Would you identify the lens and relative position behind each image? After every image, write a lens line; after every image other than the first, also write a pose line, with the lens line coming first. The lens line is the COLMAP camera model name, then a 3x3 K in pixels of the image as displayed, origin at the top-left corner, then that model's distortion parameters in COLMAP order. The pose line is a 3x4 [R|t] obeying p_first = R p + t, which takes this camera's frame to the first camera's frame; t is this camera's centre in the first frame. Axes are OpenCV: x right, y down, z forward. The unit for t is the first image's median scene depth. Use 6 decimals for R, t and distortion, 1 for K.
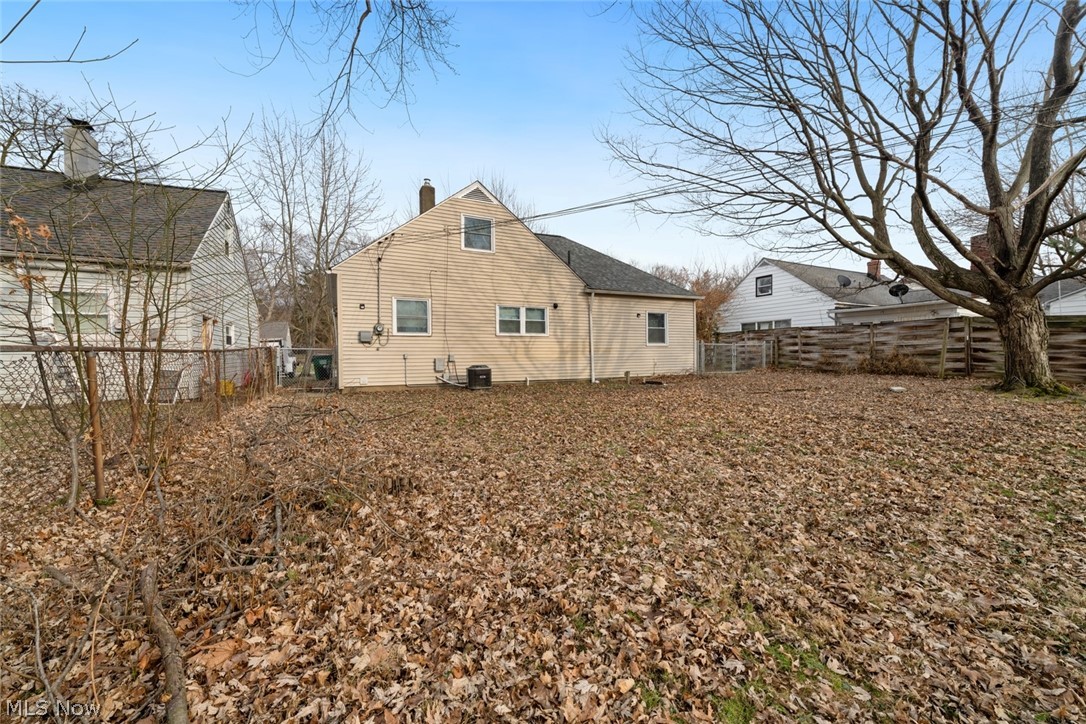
lens RADIAL K [[431.7, 0, 542.8], [0, 431.7, 361.8], [0, 0, 1]] dist [-0.002183, -0.000224]
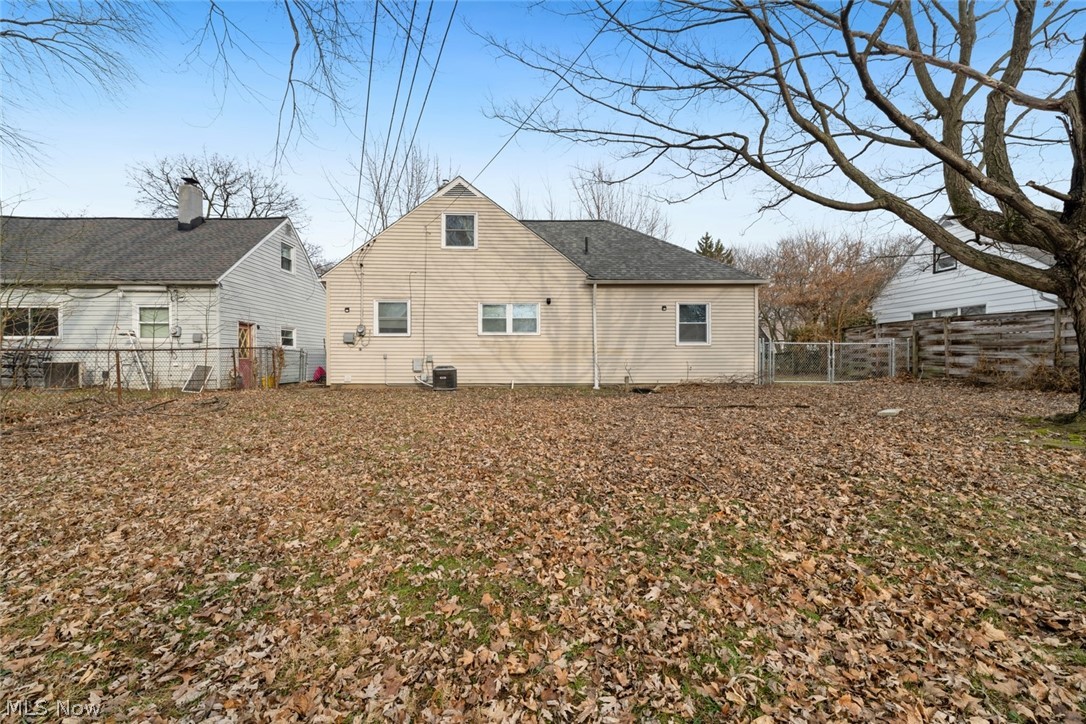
lens RADIAL K [[476.3, 0, 542.3], [0, 476.3, 358.7], [0, 0, 1]] dist [-0.000444, 0.000066]
pose [[0.907126, 0.008371, -0.420775, 0.436444], [-0.013486, 0.999867, -0.009183, -0.001204], [0.420642, 0.014005, 0.907119, 0.102572]]
